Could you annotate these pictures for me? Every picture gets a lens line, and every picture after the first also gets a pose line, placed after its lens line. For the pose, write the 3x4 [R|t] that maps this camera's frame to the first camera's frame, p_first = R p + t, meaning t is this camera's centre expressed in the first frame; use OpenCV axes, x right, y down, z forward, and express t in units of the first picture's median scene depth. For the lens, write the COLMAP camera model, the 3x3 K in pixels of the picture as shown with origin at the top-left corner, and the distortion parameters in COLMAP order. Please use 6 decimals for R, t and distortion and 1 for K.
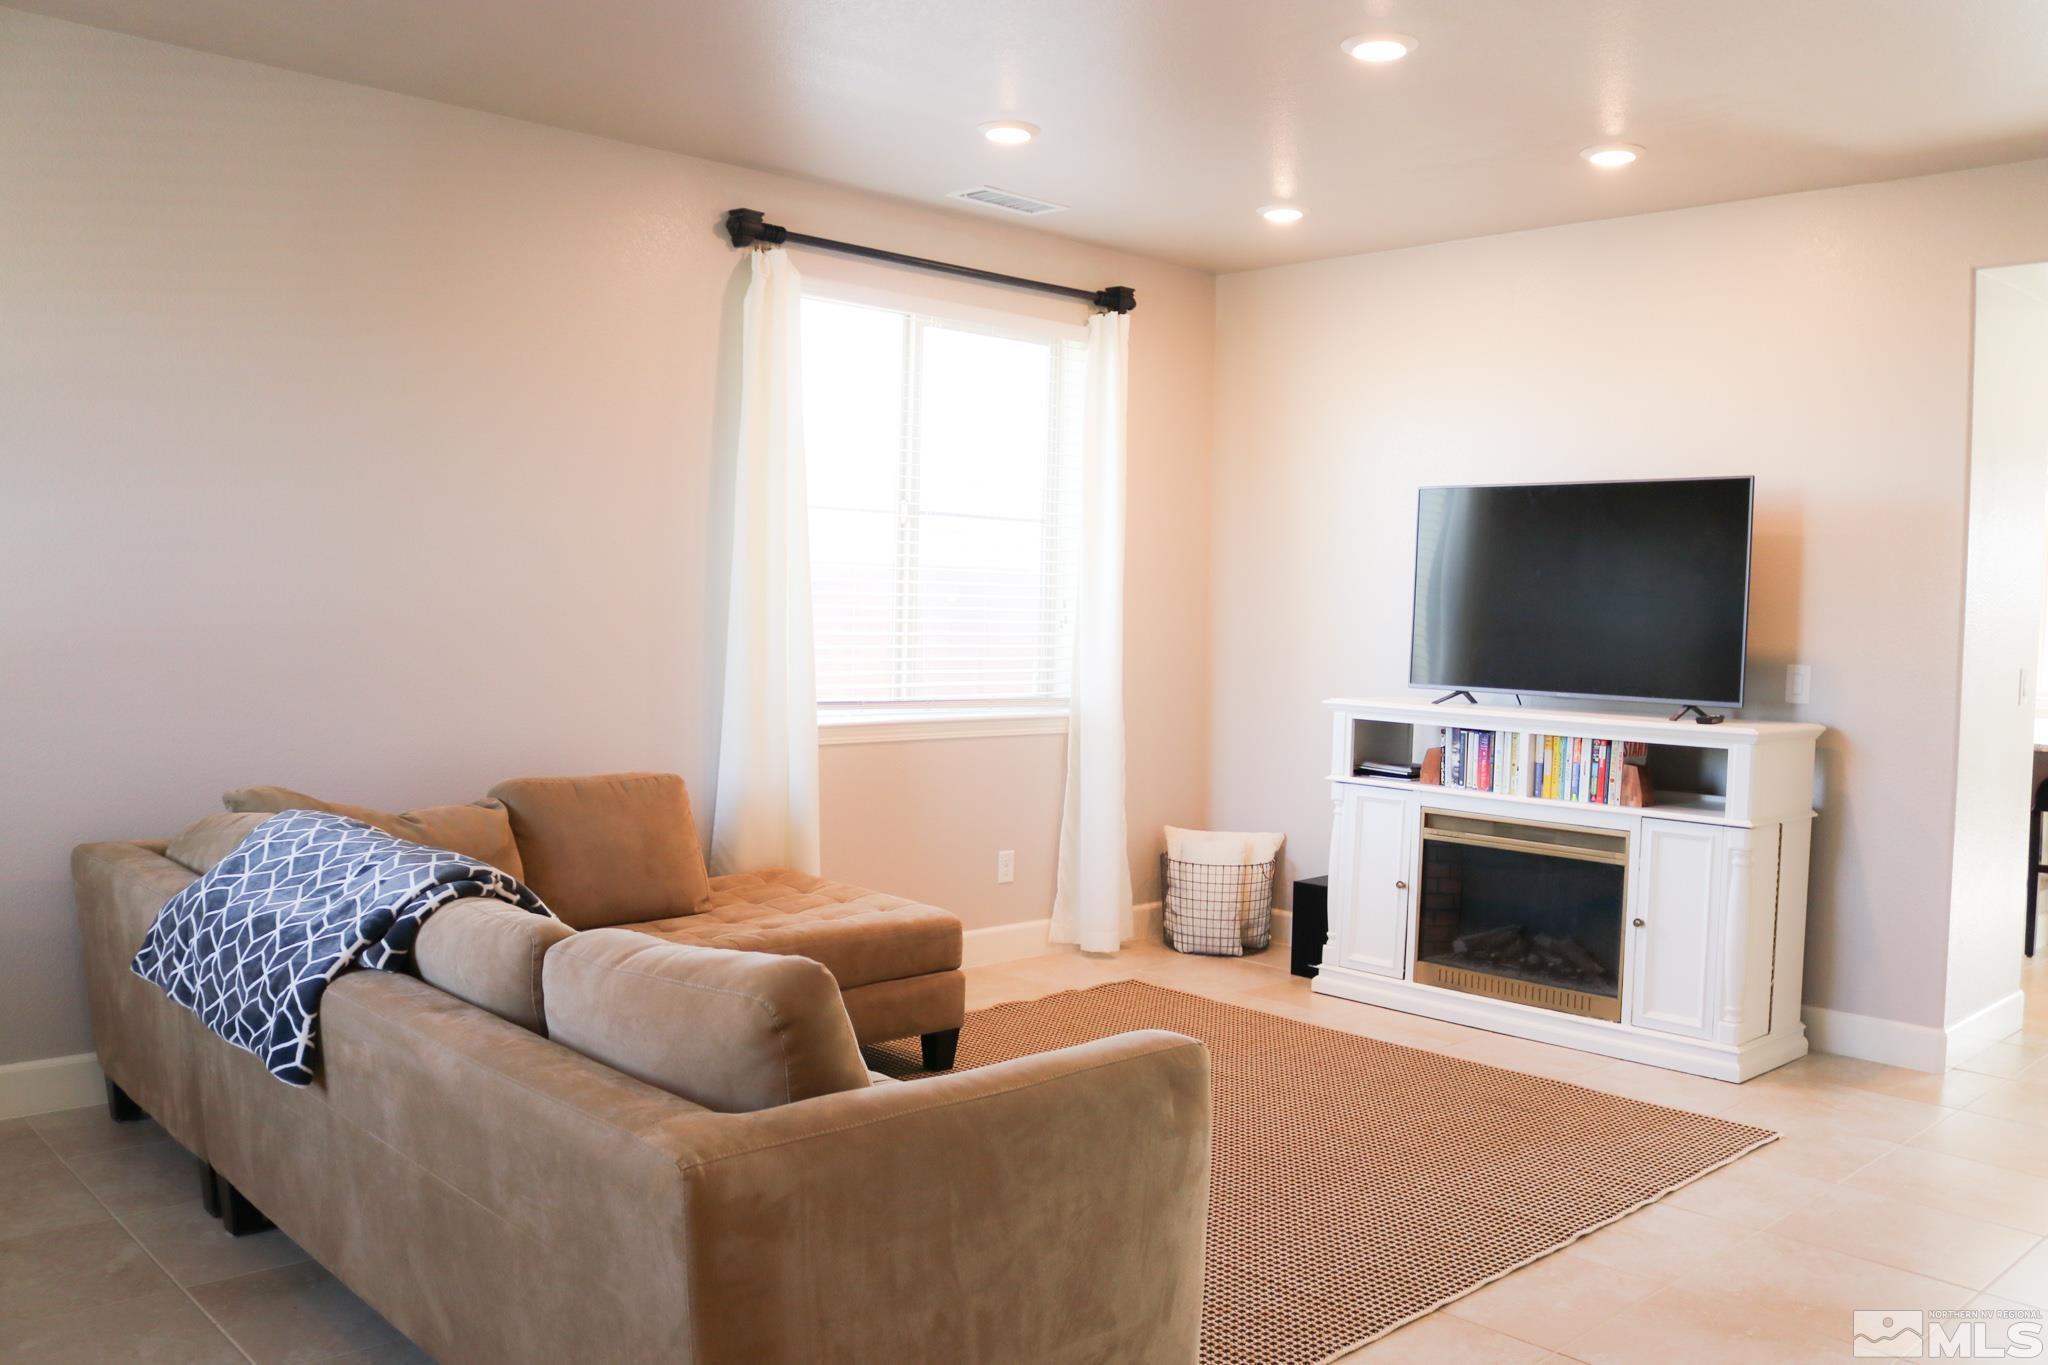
lens RADIAL K [[1689.8, 0, 1024.5], [0, 1689.8, 683.8], [0, 0, 1]] dist [-0.151653, 0.125337]
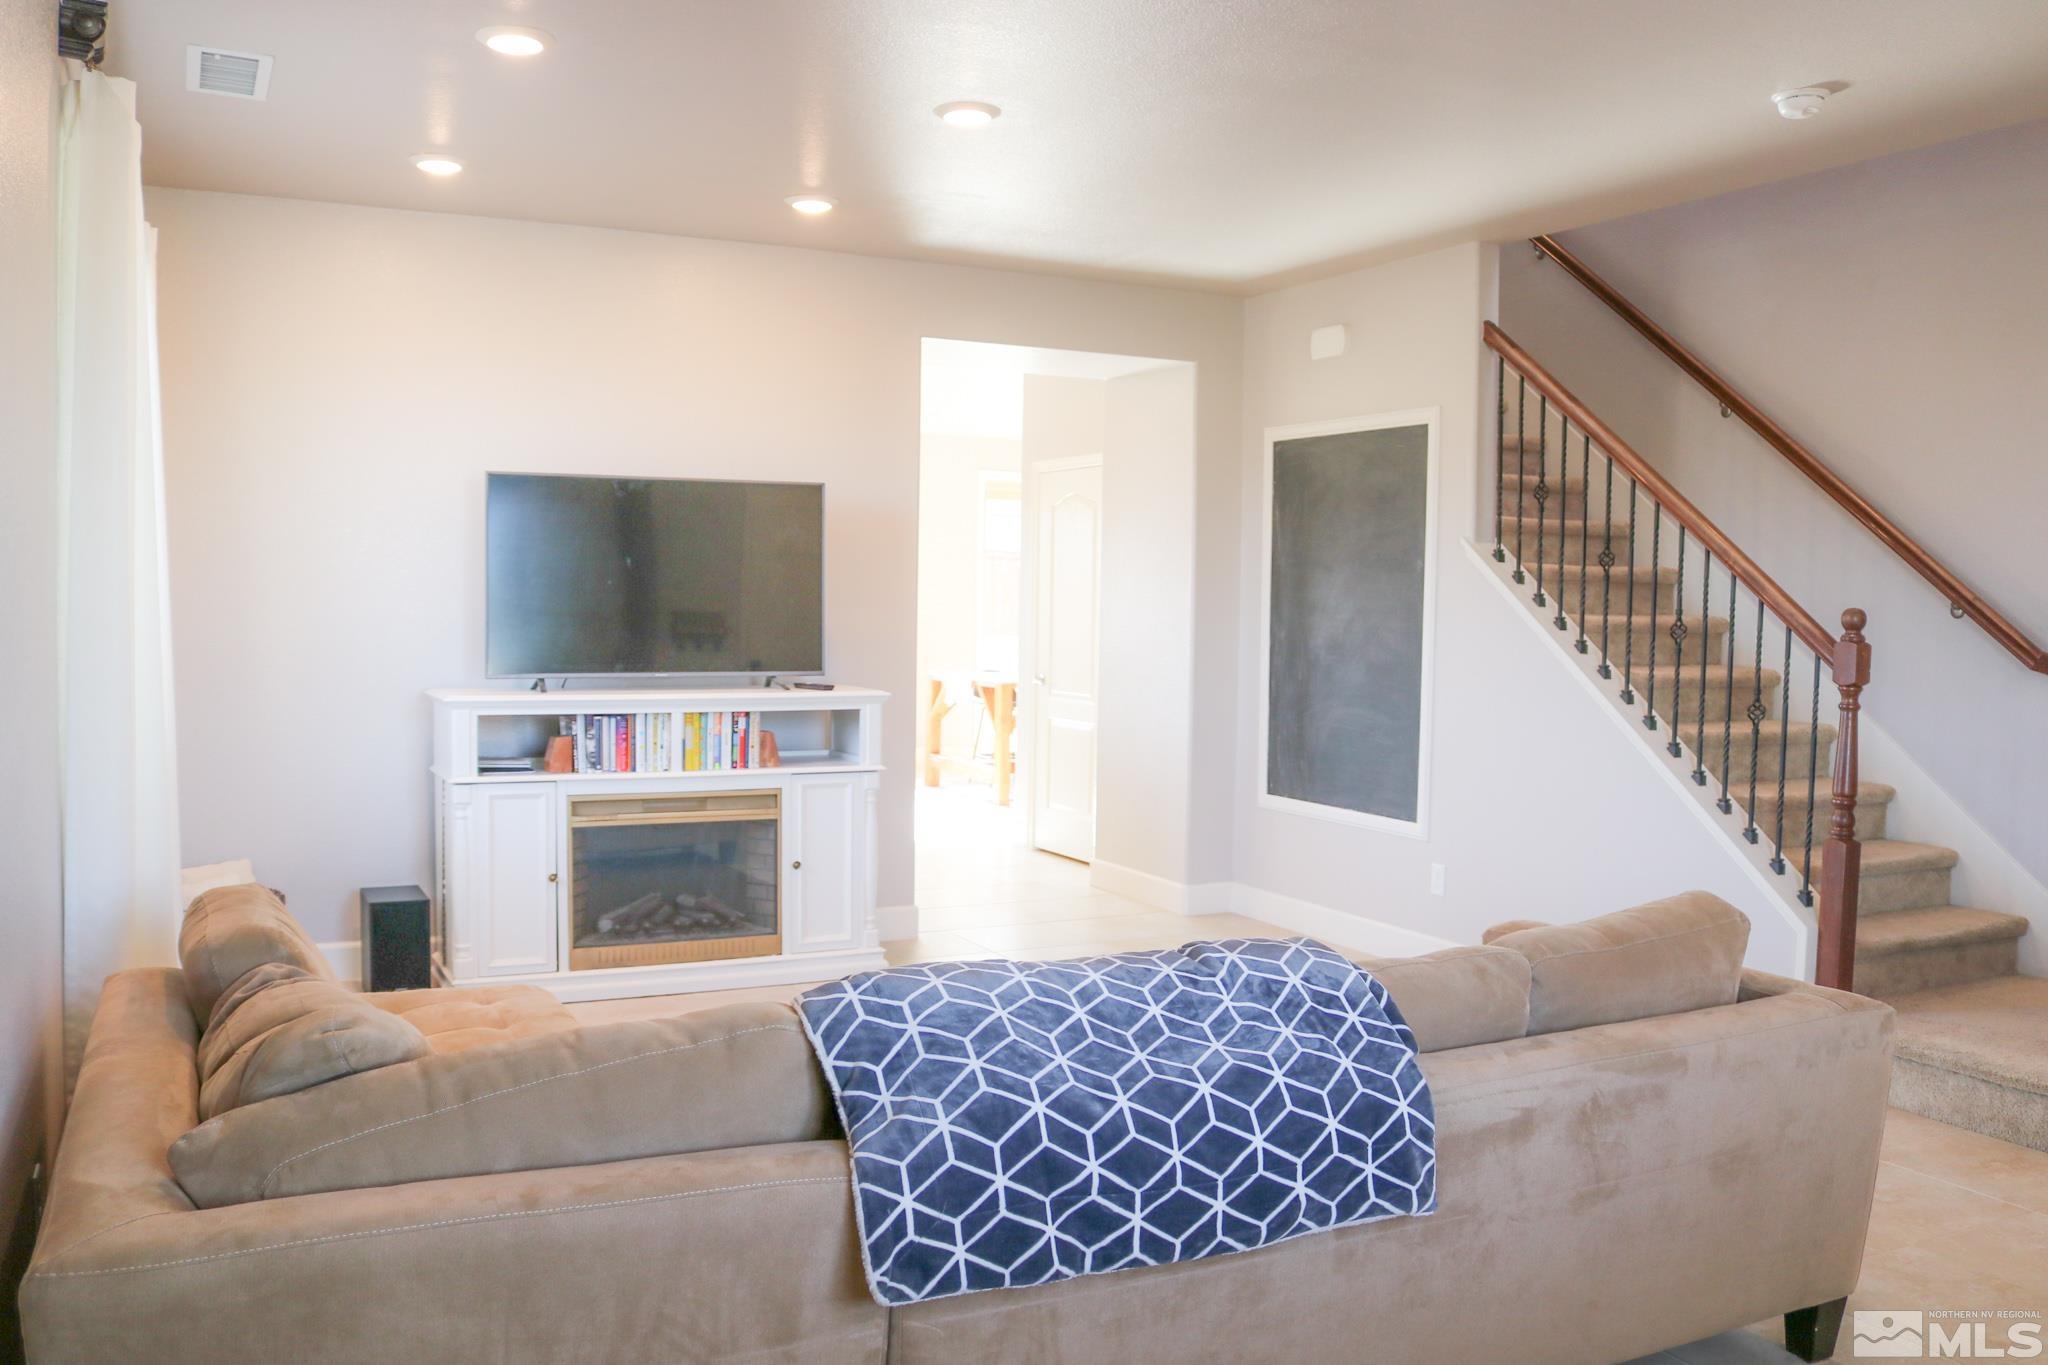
lens RADIAL K [[1689.8, 0, 1026.6], [0, 1689.8, 677.6], [0, 0, 1]] dist [-0.151653, 0.125337]
pose [[0.310457, -0.071532, 0.947892, -0.641432], [0.038848, 0.997286, 0.062536, -0.050941], [-0.949793, 0.017409, 0.312394, 0.437753]]
